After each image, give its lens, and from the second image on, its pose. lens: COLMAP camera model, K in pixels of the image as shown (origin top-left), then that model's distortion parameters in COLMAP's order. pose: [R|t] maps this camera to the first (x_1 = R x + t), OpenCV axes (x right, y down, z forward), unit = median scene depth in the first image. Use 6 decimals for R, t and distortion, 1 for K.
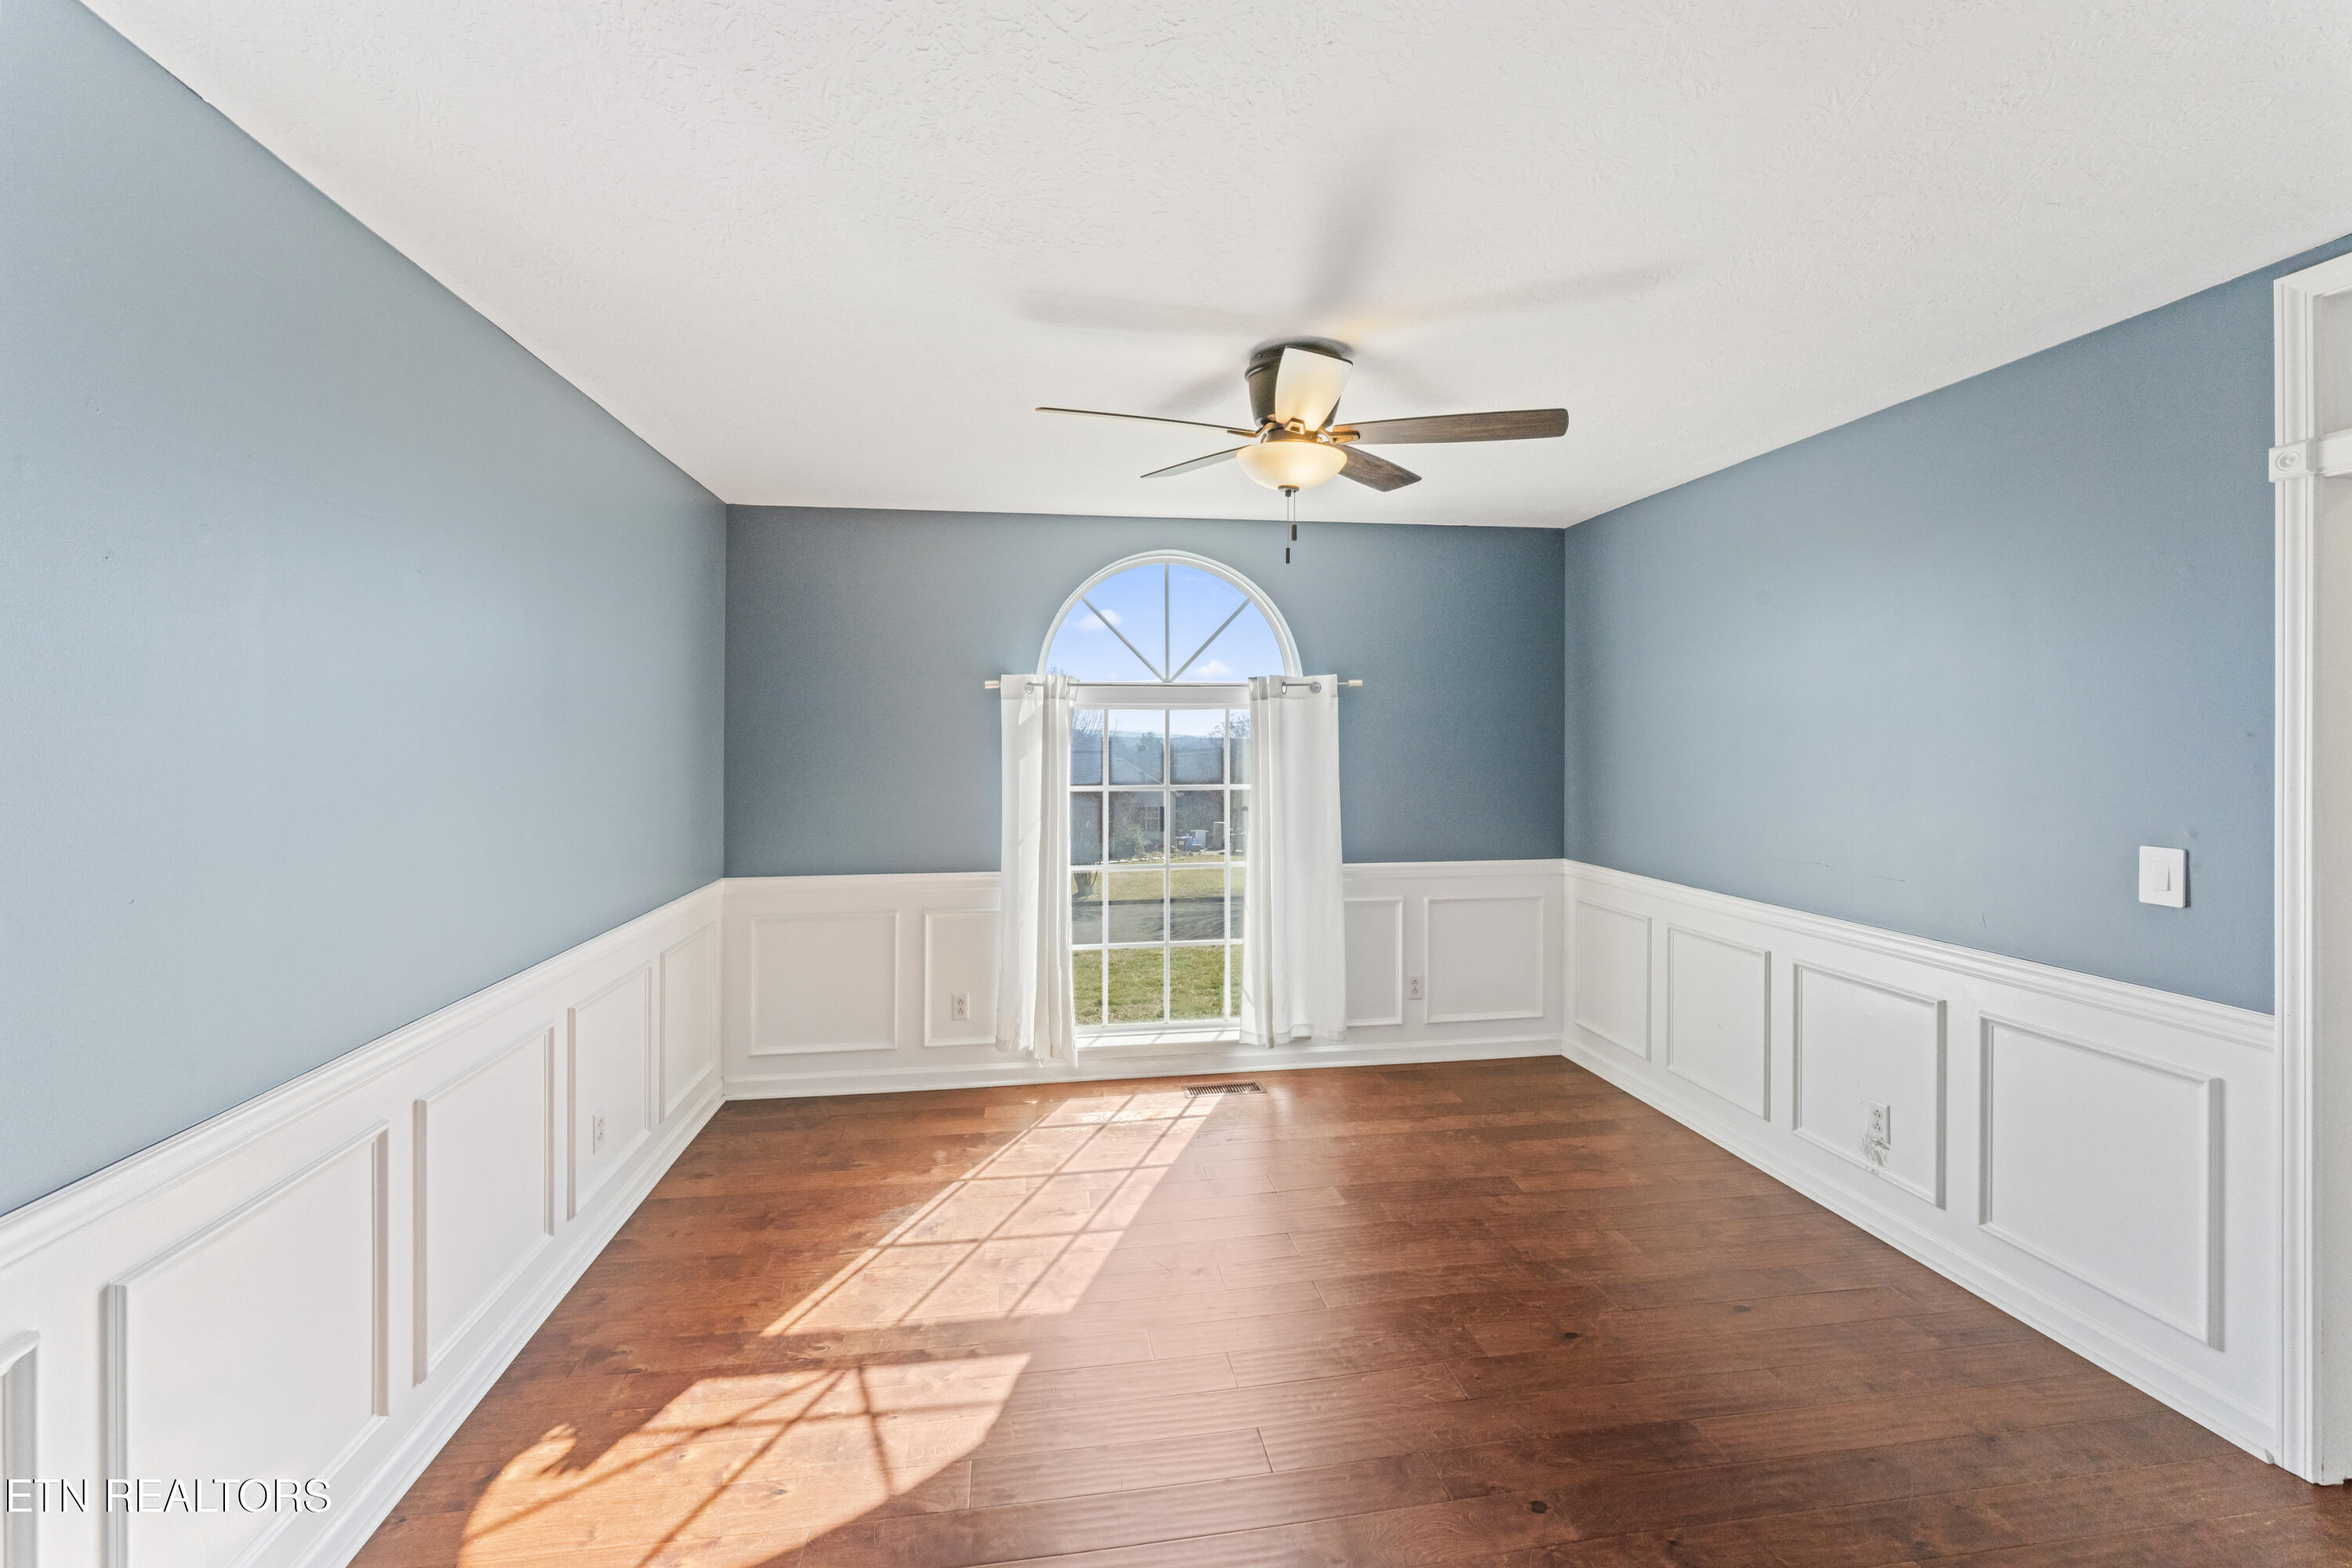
lens RADIAL K [[950.9, 0, 1166.5], [0, 950.9, 738.5], [0, 0, 1]] dist [0.002204, -0.001326]
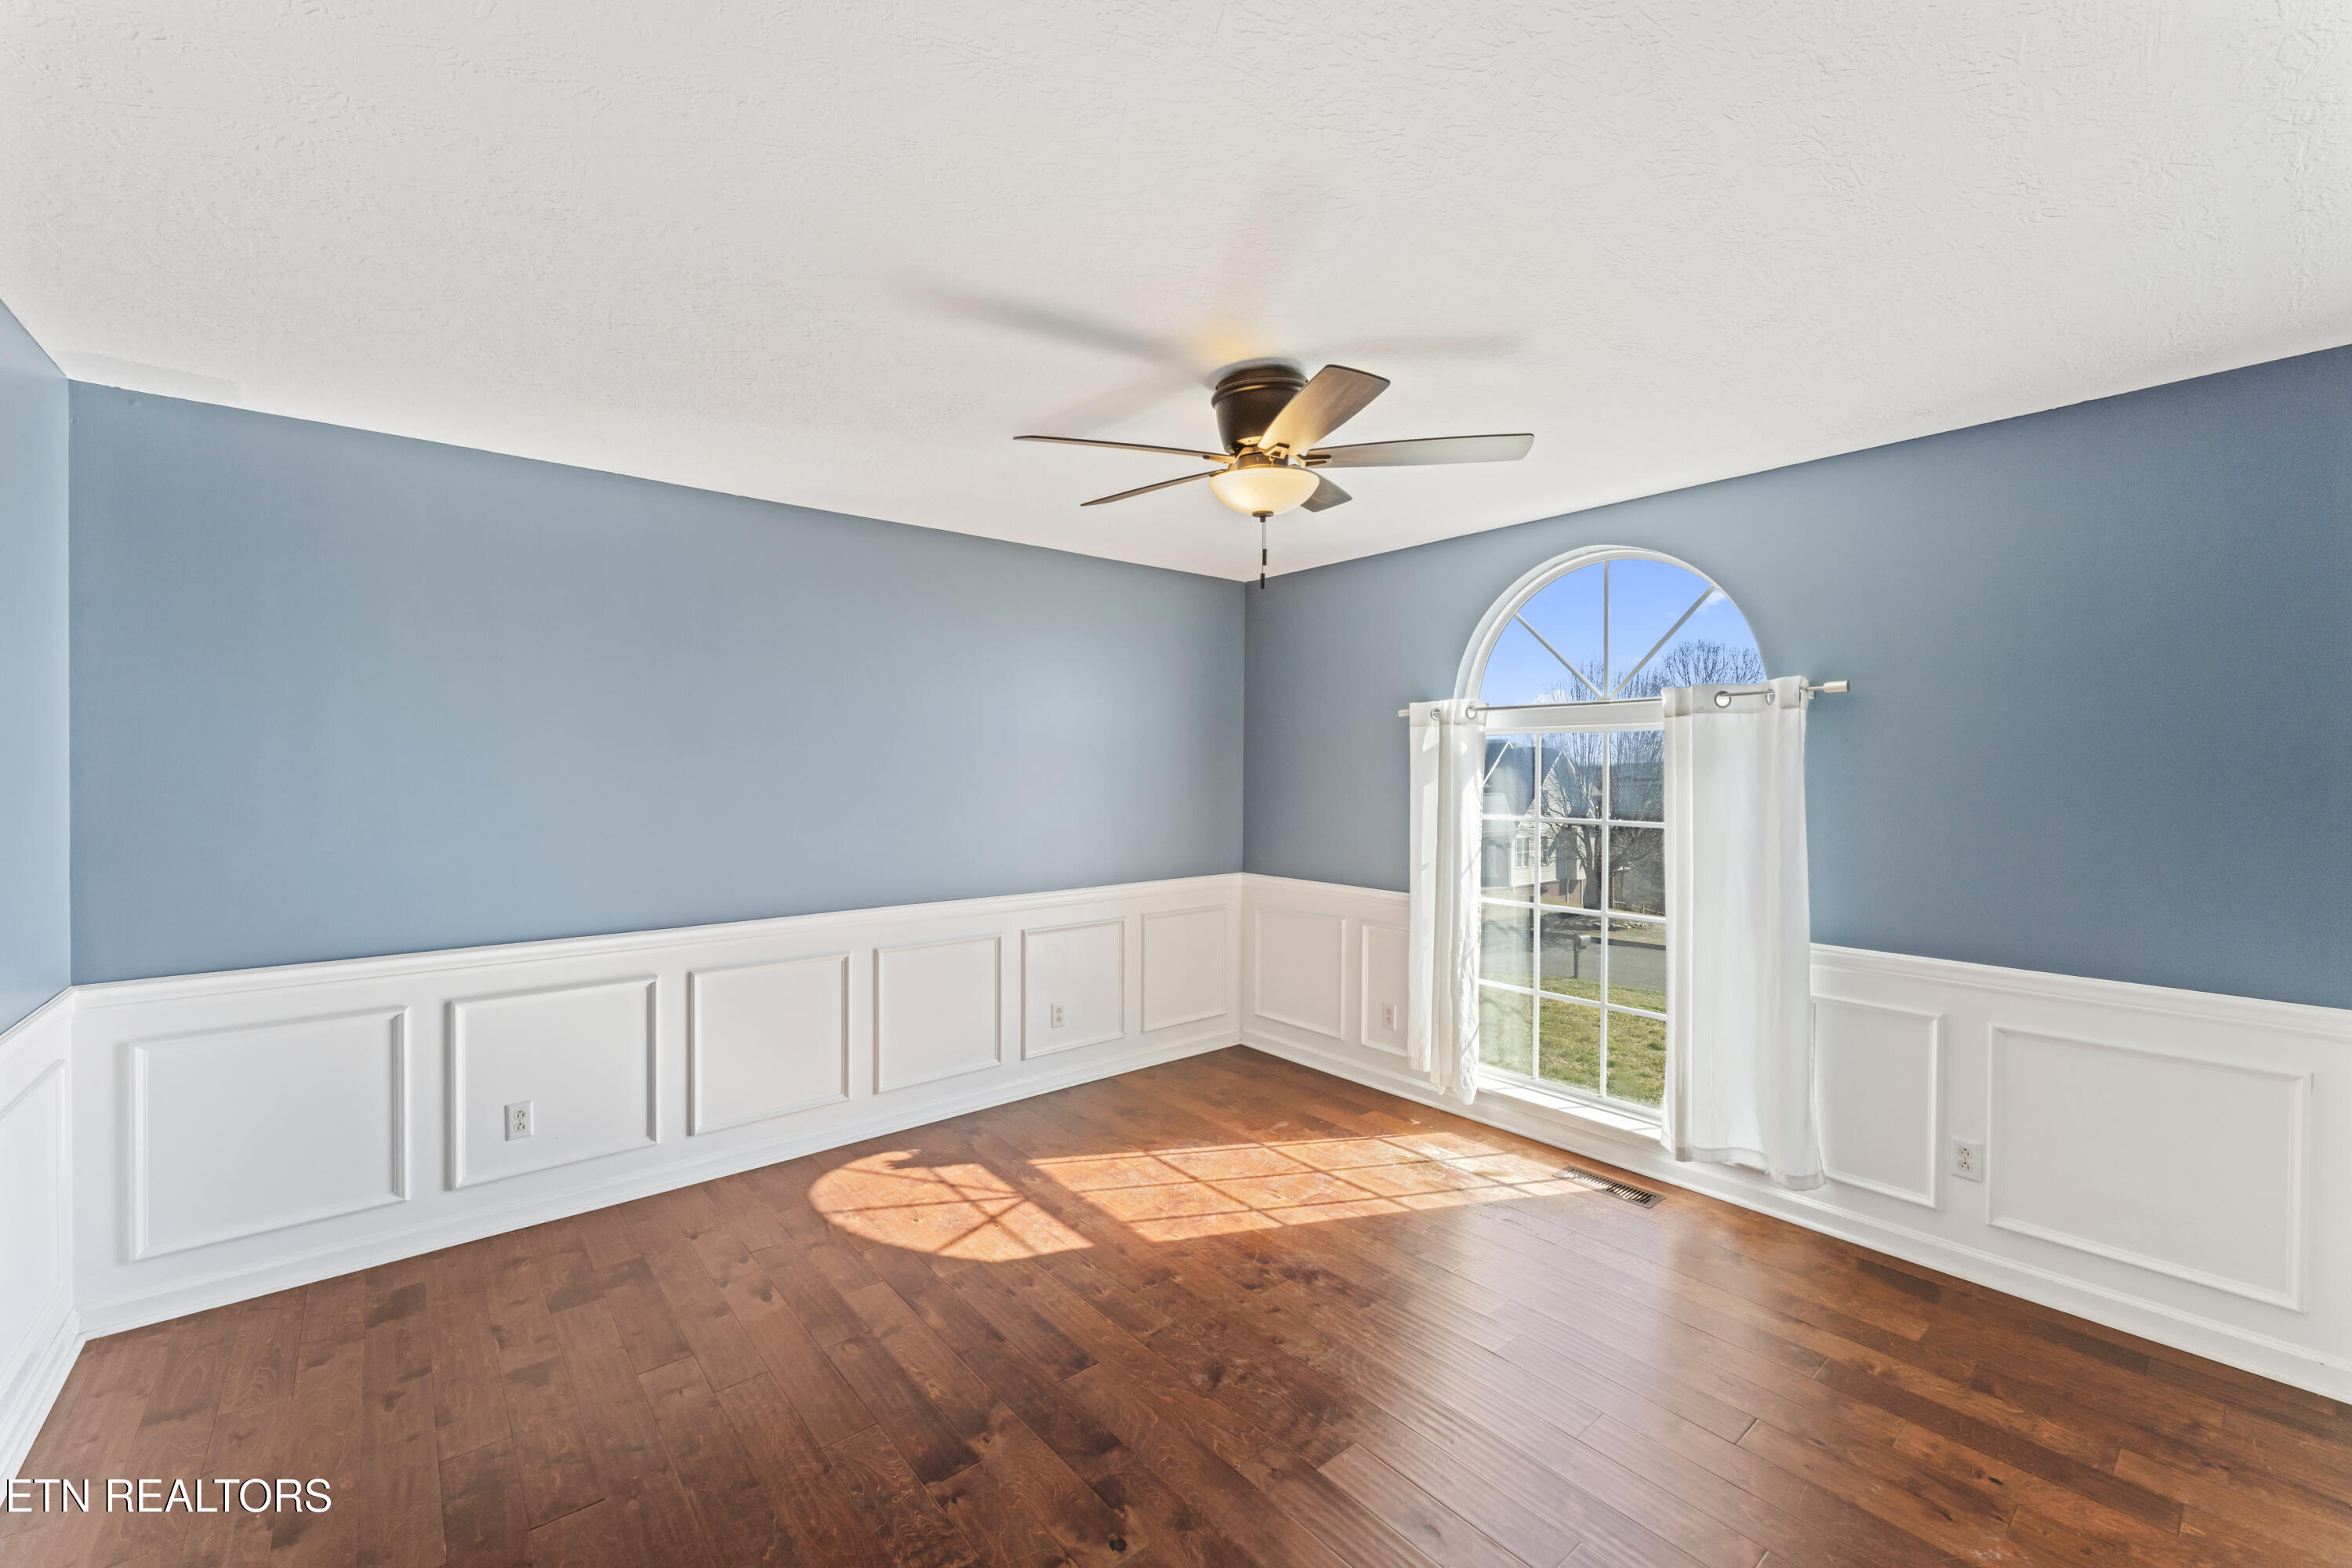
lens RADIAL K [[950.9, 0, 1183.7], [0, 950.9, 773.1], [0, 0, 1]] dist [0.002204, -0.001326]
pose [[0.527807, 0.010445, -0.849300, 0.615358], [-0.004036, 0.999944, 0.009789, -0.000006], [0.849355, -0.001739, 0.527820, 0.264478]]
